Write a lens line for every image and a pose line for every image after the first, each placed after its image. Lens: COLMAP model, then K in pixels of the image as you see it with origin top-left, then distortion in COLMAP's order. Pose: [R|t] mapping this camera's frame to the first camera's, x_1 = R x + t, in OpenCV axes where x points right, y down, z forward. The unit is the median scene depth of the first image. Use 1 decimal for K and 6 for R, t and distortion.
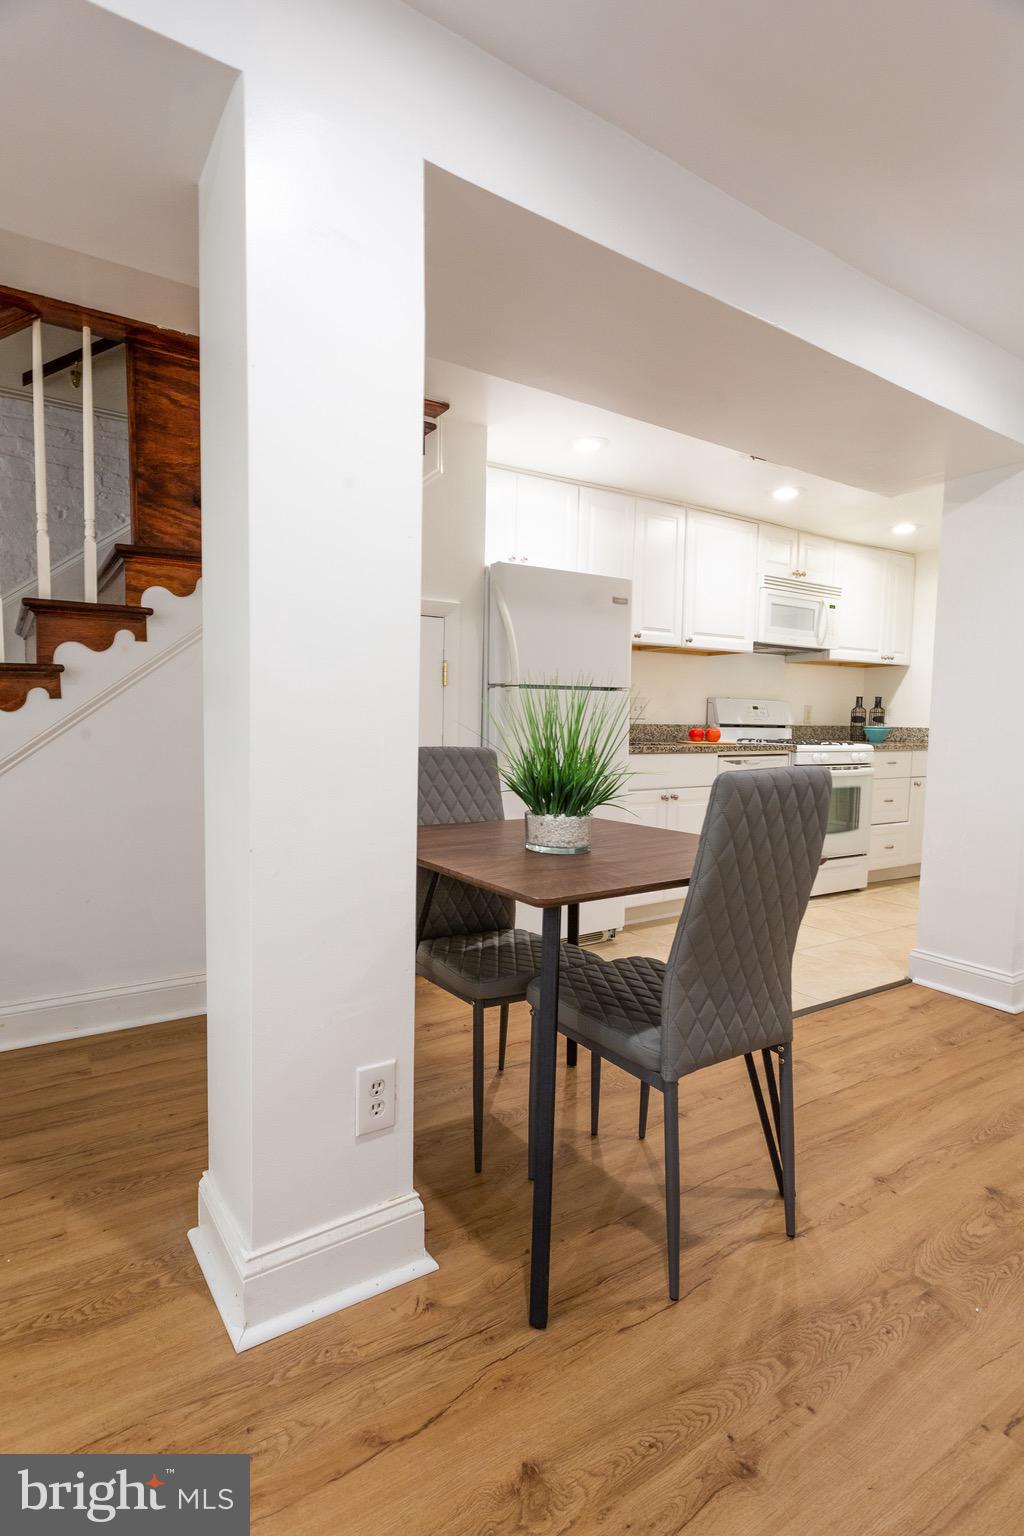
lens RADIAL K [[747.5, 0, 399.6], [0, 747.5, 813.4], [0, 0, 1]] dist [0.002340, 0.000228]
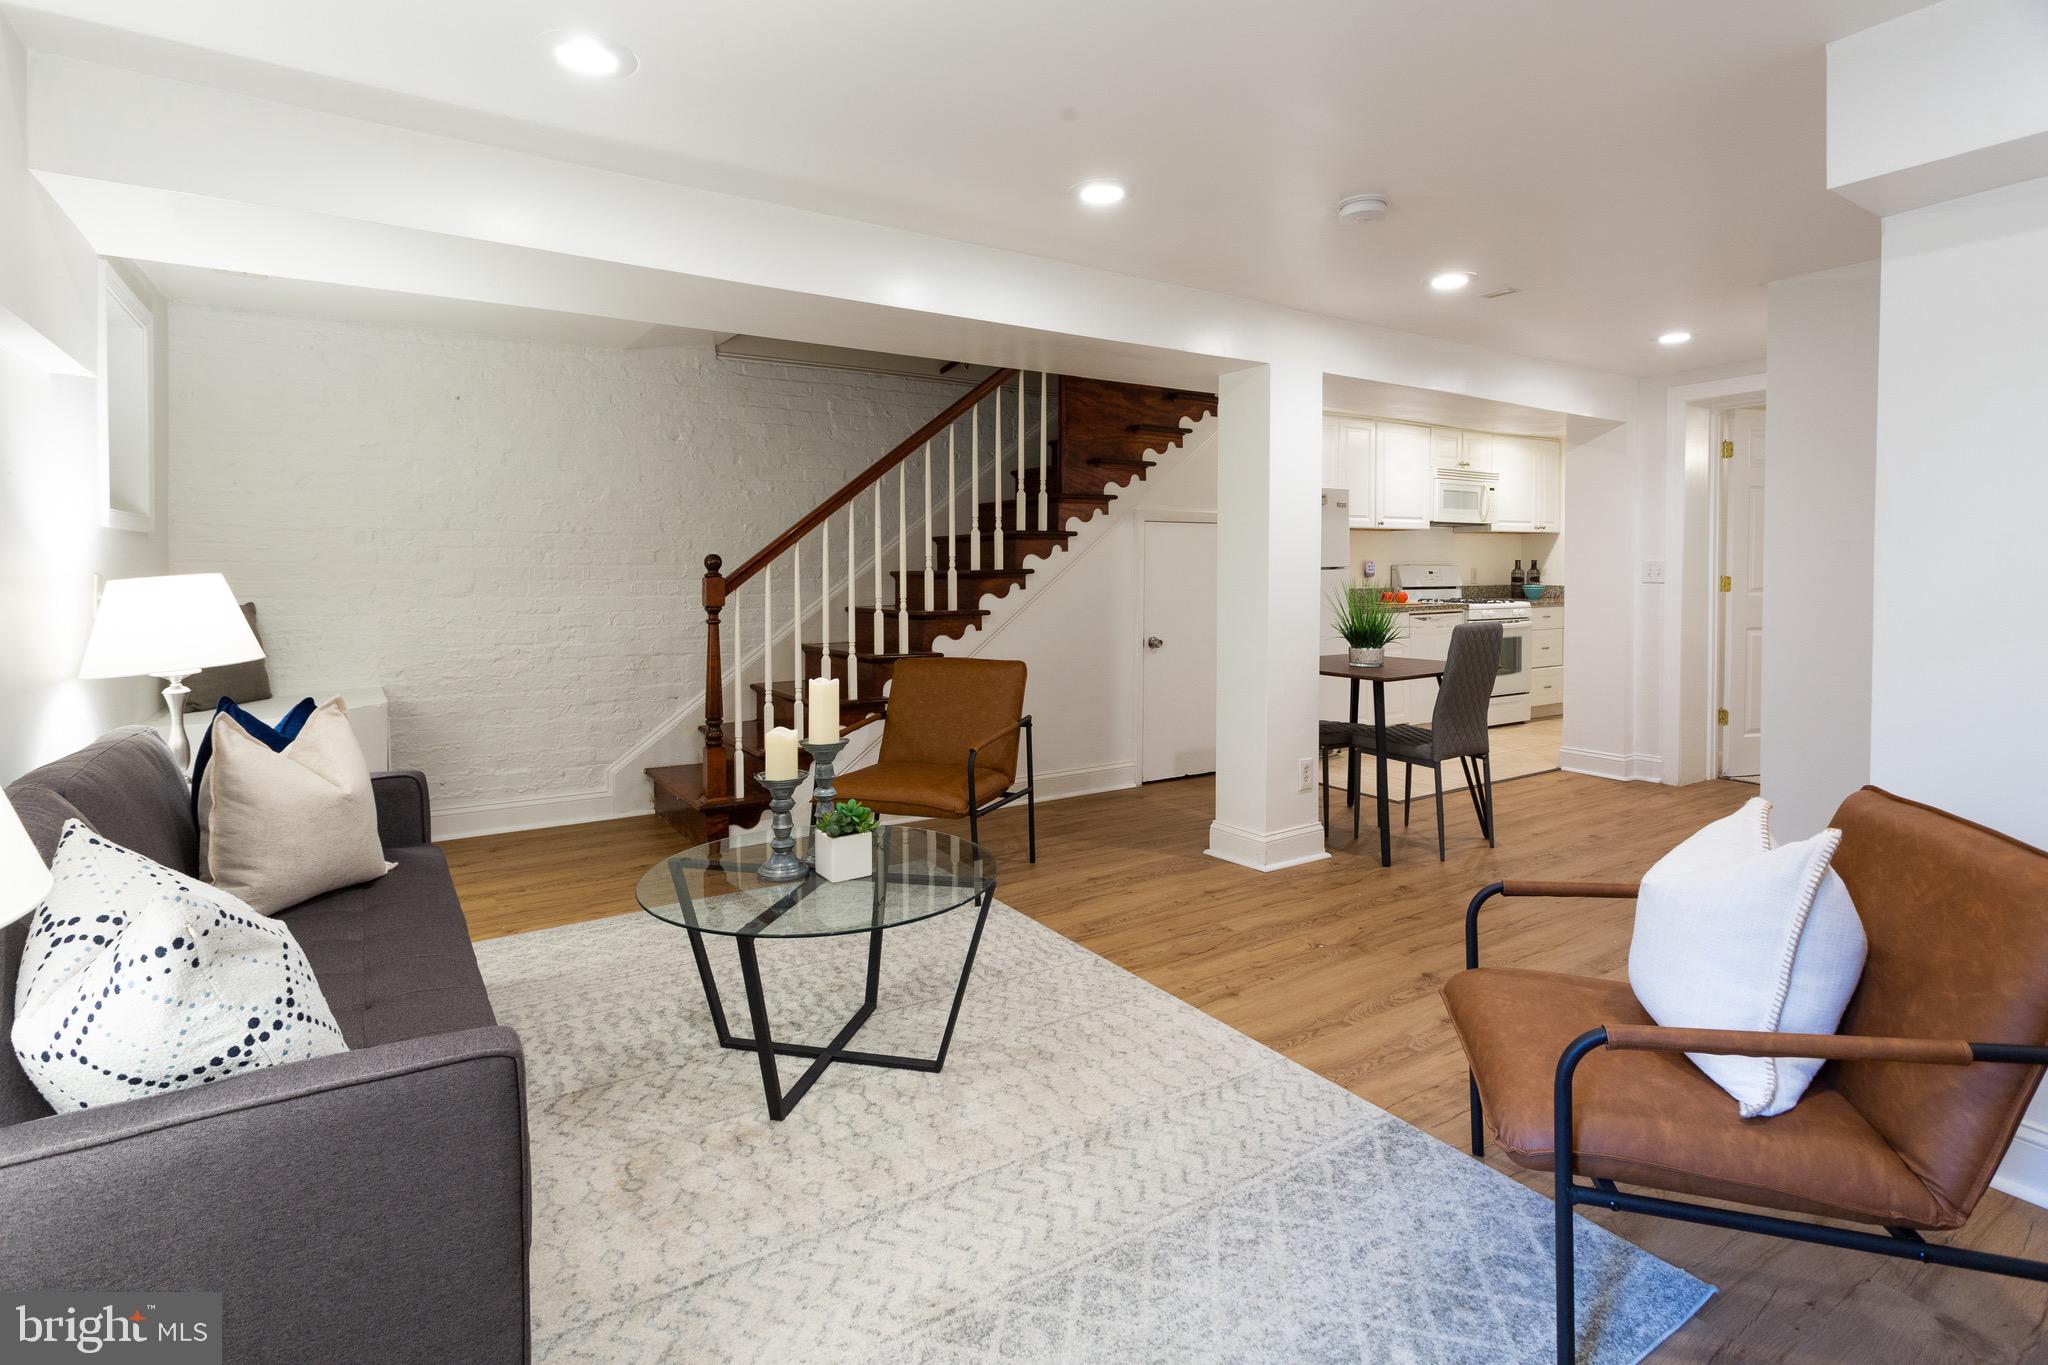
lens RADIAL K [[996.6, 0, 927.1], [0, 996.6, 653.0], [0, 0, 1]] dist [0.002340, 0.000228]
pose [[0.999761, -0.019677, 0.009542, -0.370020], [0.020036, 0.999030, -0.039209, 0.035112], [-0.008762, 0.039390, 0.999185, -0.617769]]
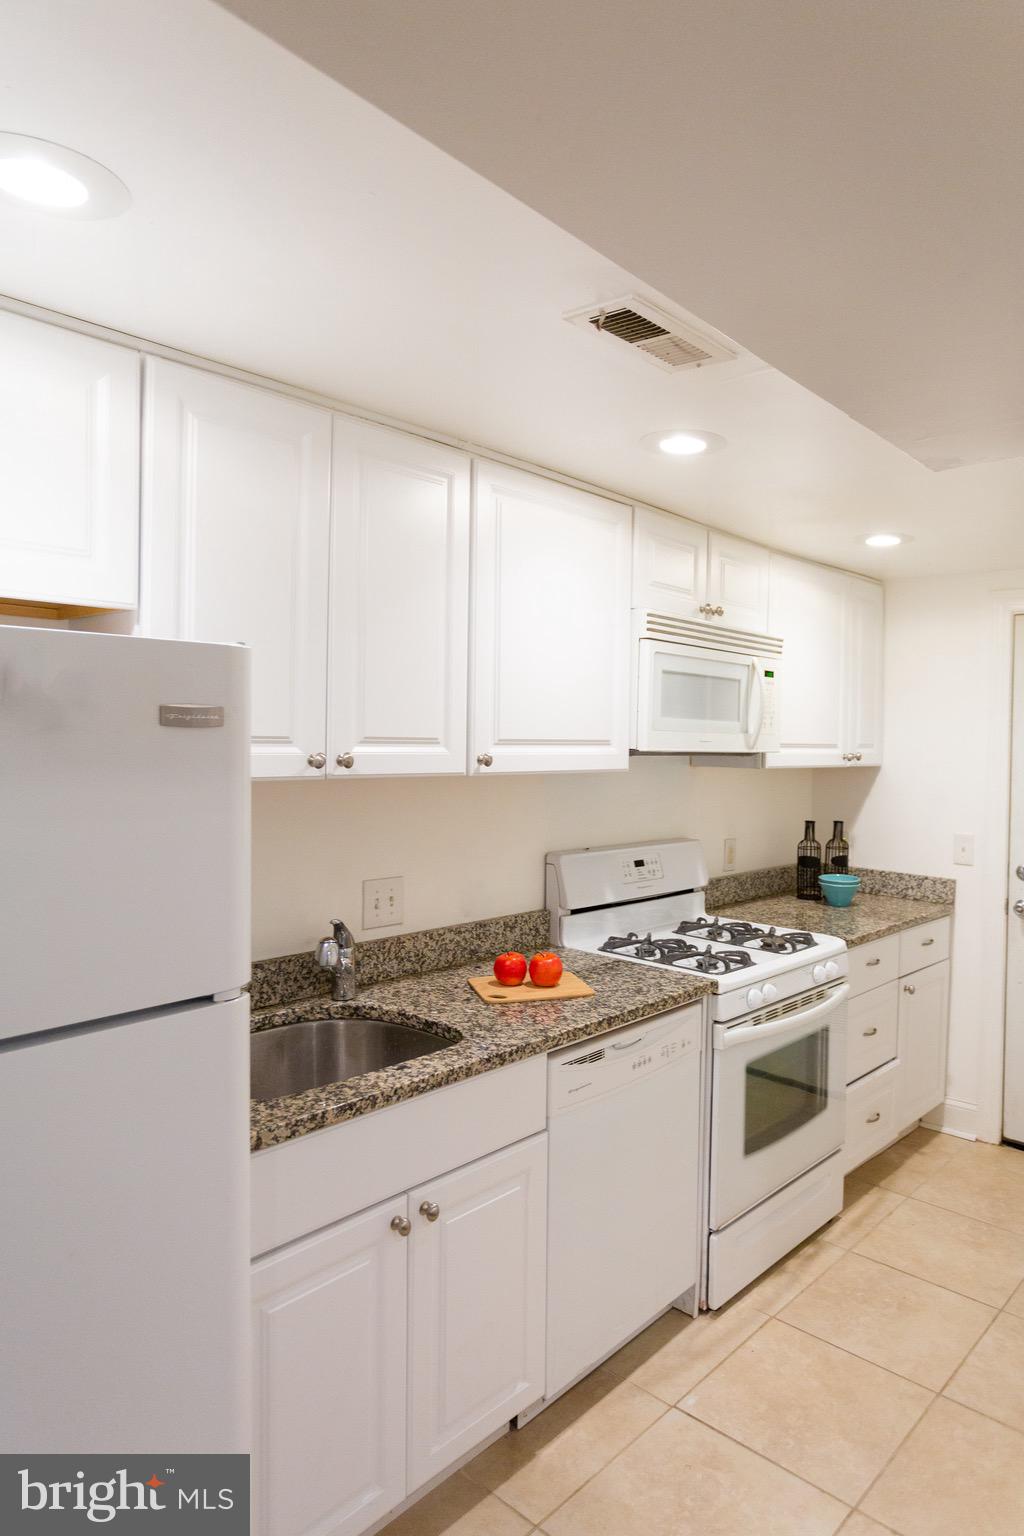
lens RADIAL K [[932.4, 0, 521.2], [0, 932.4, 765.0], [0, 0, 1]] dist [-0.007258, -0.000503]
pose [[0.956652, 0.009336, 0.291082, 0.232174], [0.011234, 0.997559, -0.068917, -0.176628], [-0.291015, 0.069200, 0.954213, 0.449800]]
